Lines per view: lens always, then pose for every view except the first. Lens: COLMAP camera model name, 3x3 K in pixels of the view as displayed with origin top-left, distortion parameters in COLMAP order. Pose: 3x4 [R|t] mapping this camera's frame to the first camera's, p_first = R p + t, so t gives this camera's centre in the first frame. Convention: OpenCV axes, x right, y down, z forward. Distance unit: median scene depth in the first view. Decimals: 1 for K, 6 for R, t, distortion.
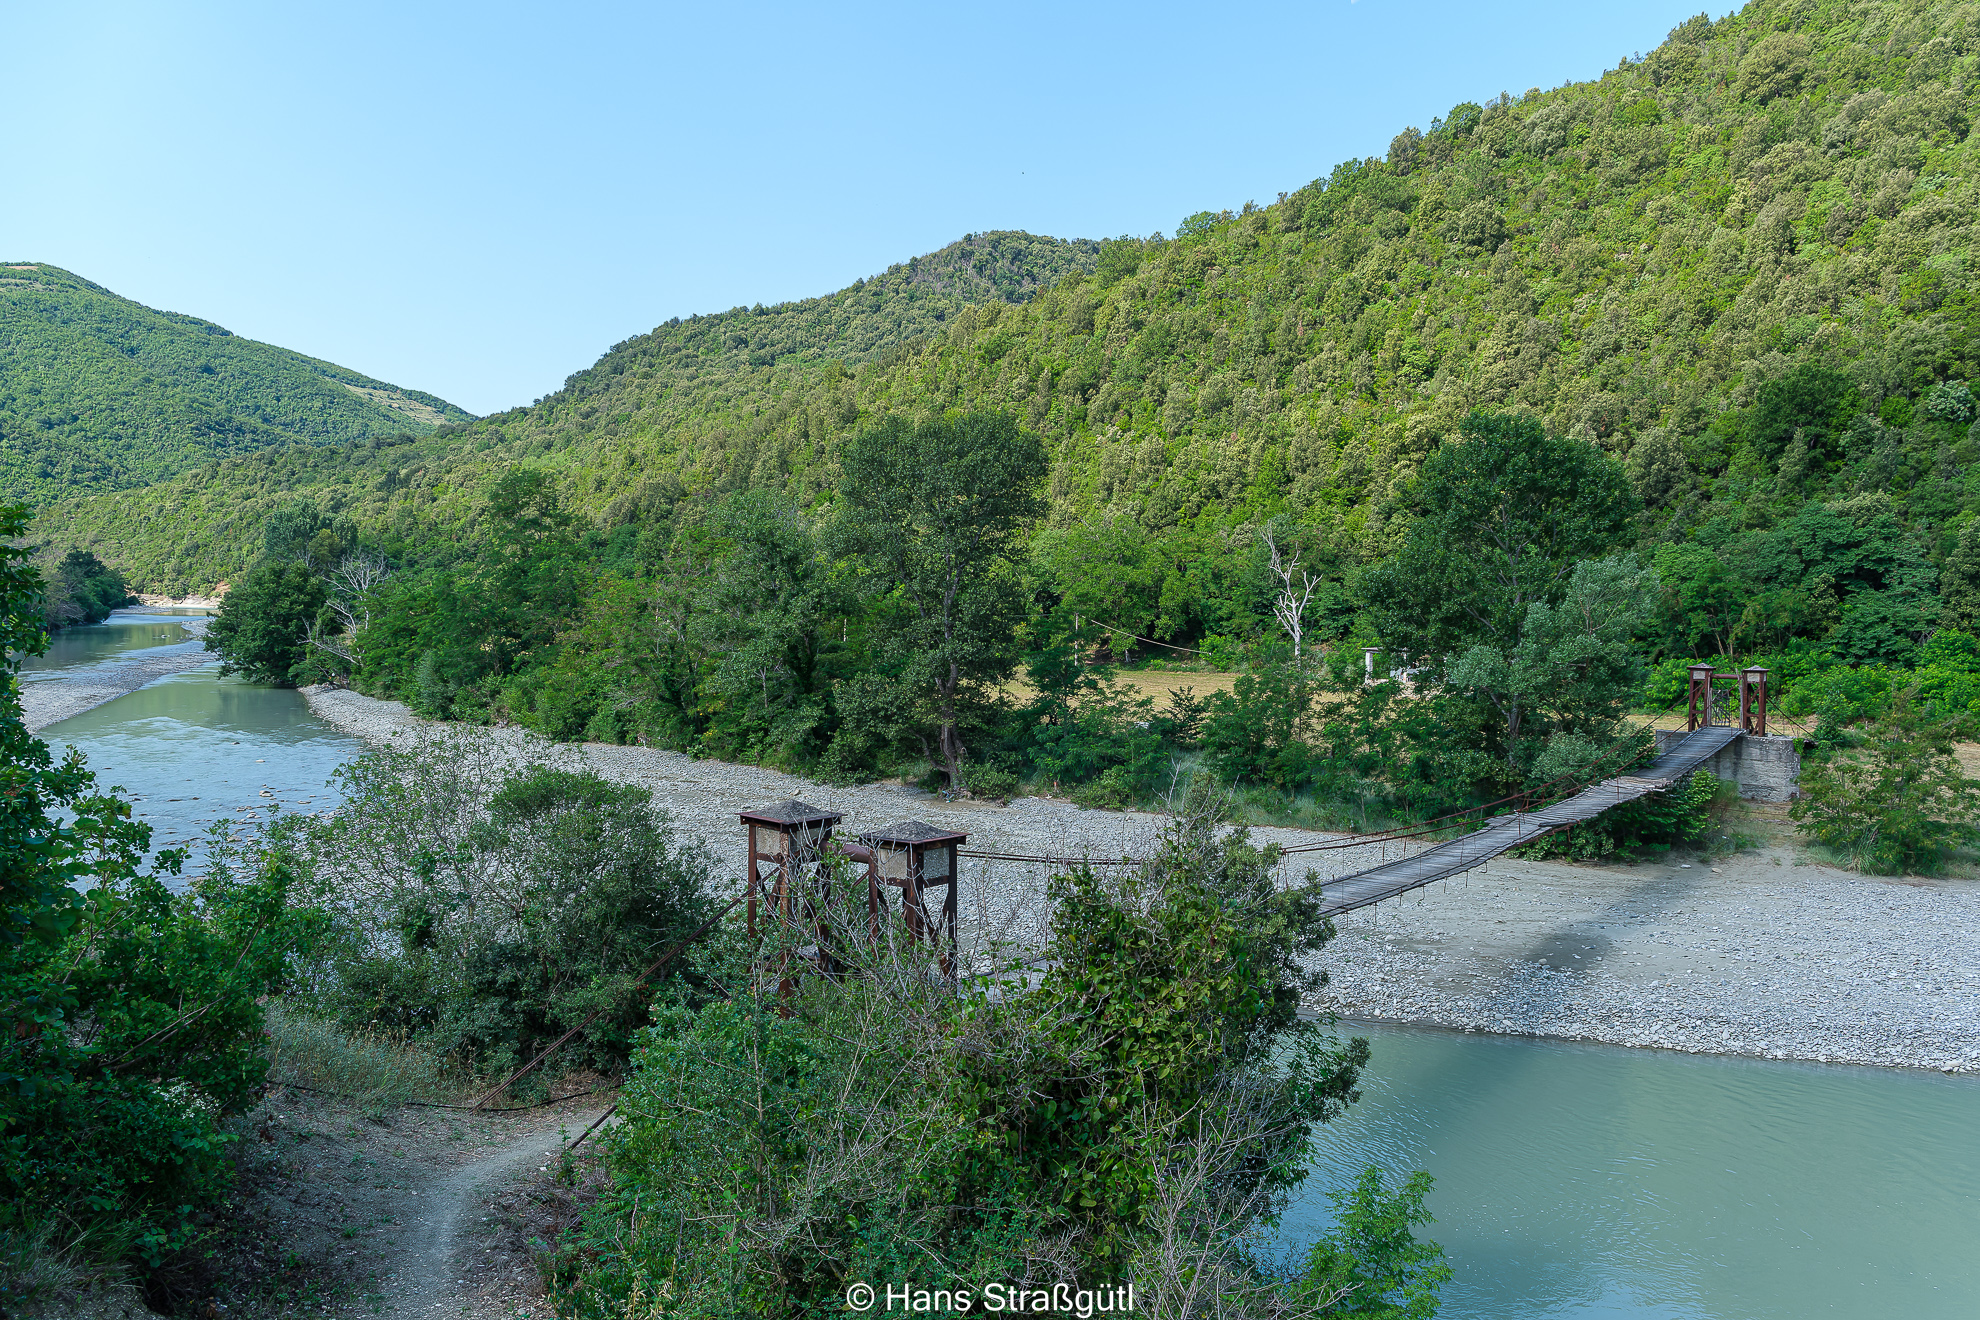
lens RADIAL K [[1581.4, 0, 993.6], [0, 1581.4, 655.5], [0, 0, 1]] dist [-0.002909, -0.003833]
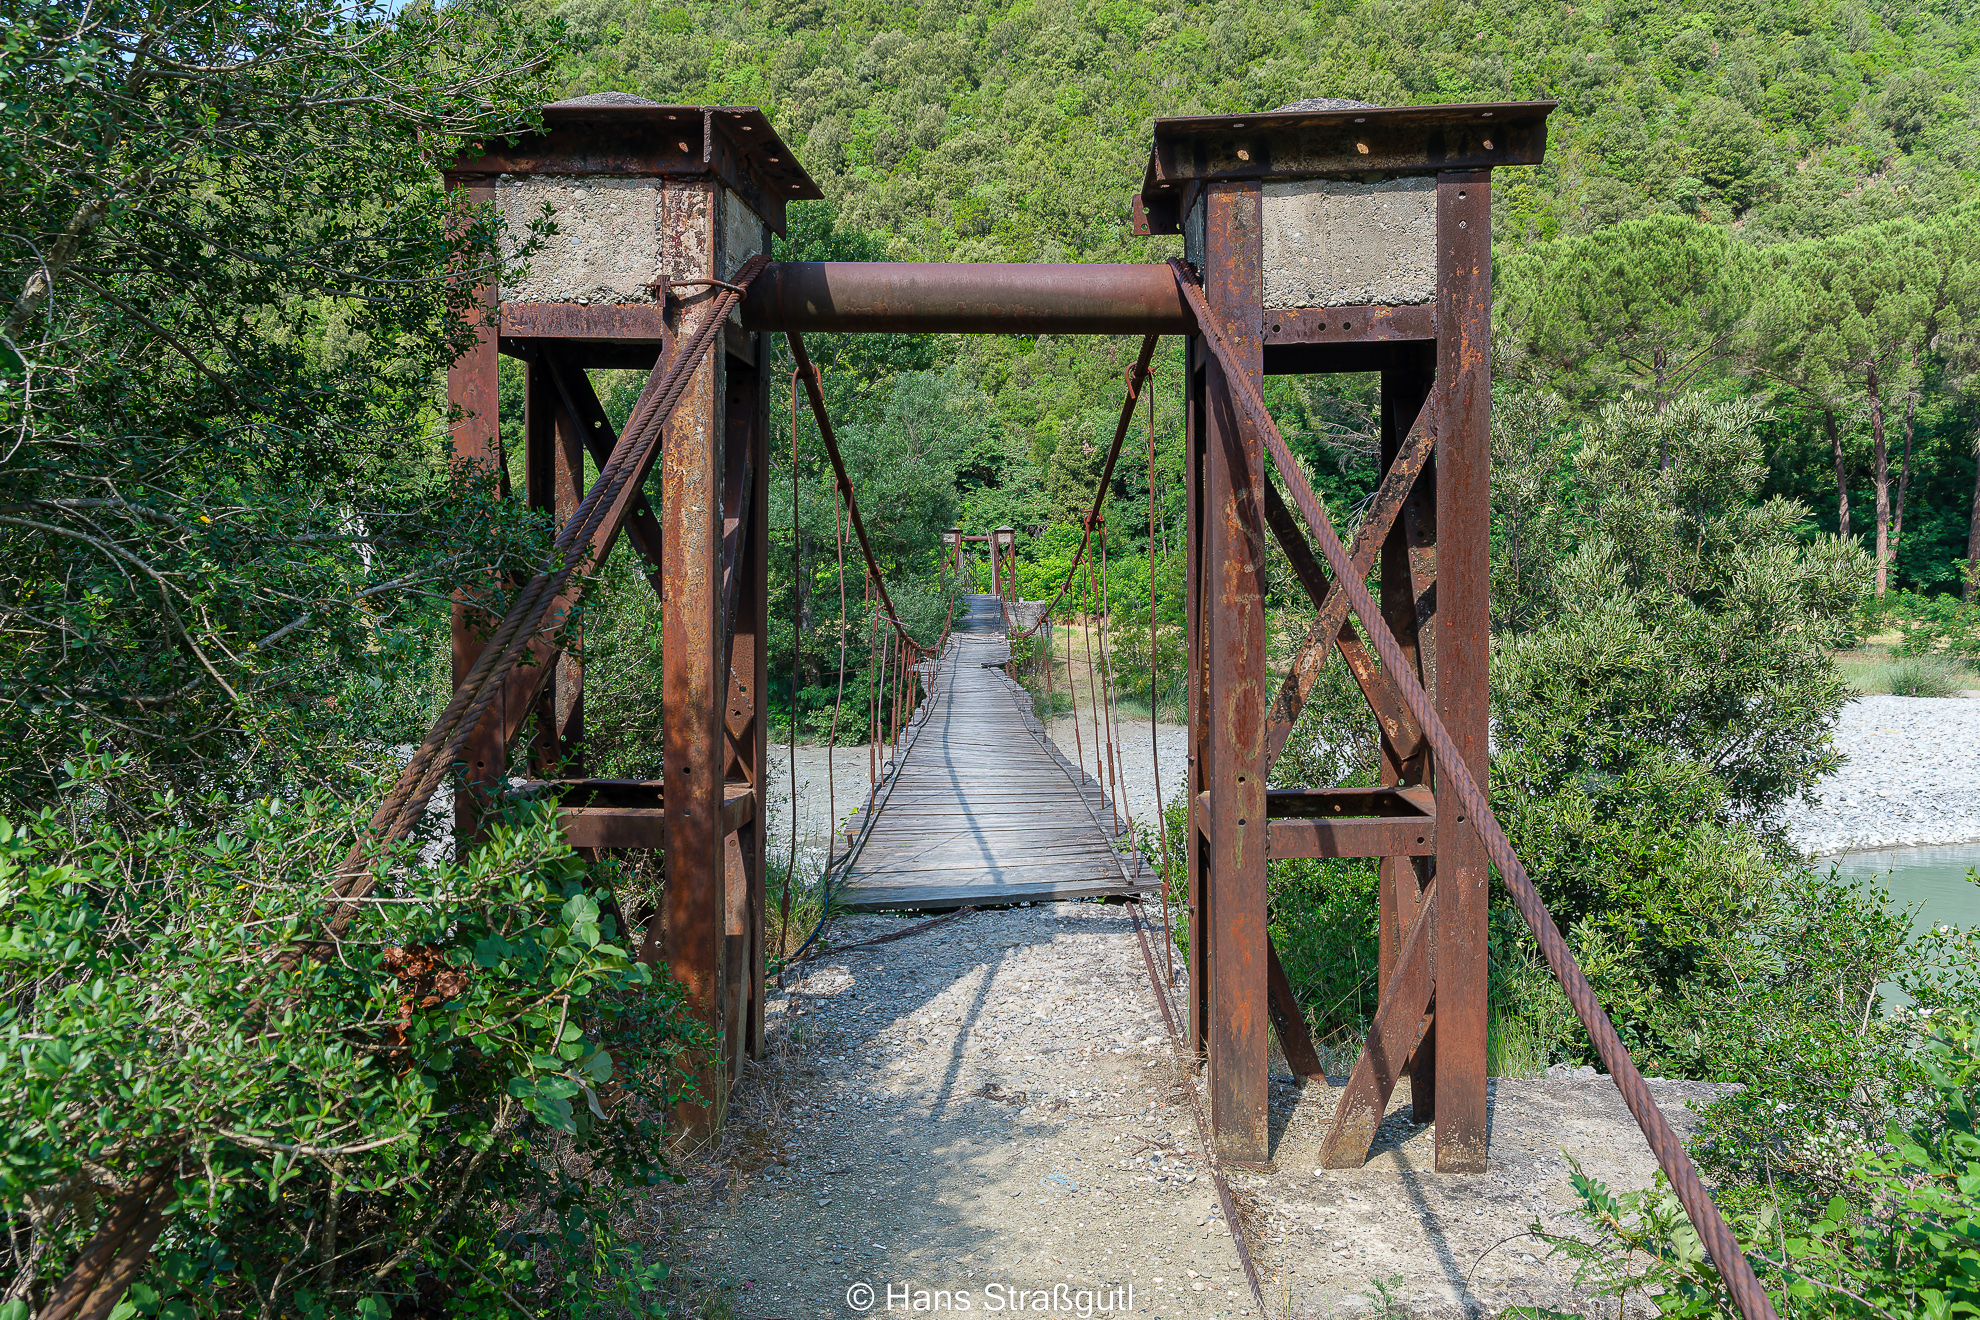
lens RADIAL K [[1581.4, 0, 990.2], [0, 1581.4, 671.1], [0, 0, 1]] dist [-0.002909, -0.003833]
pose [[0.796344, -0.054713, 0.602365, -0.046555], [0.043670, 0.998502, 0.032962, 0.033675], [-0.603266, 0.000056, 0.797540, 0.151708]]
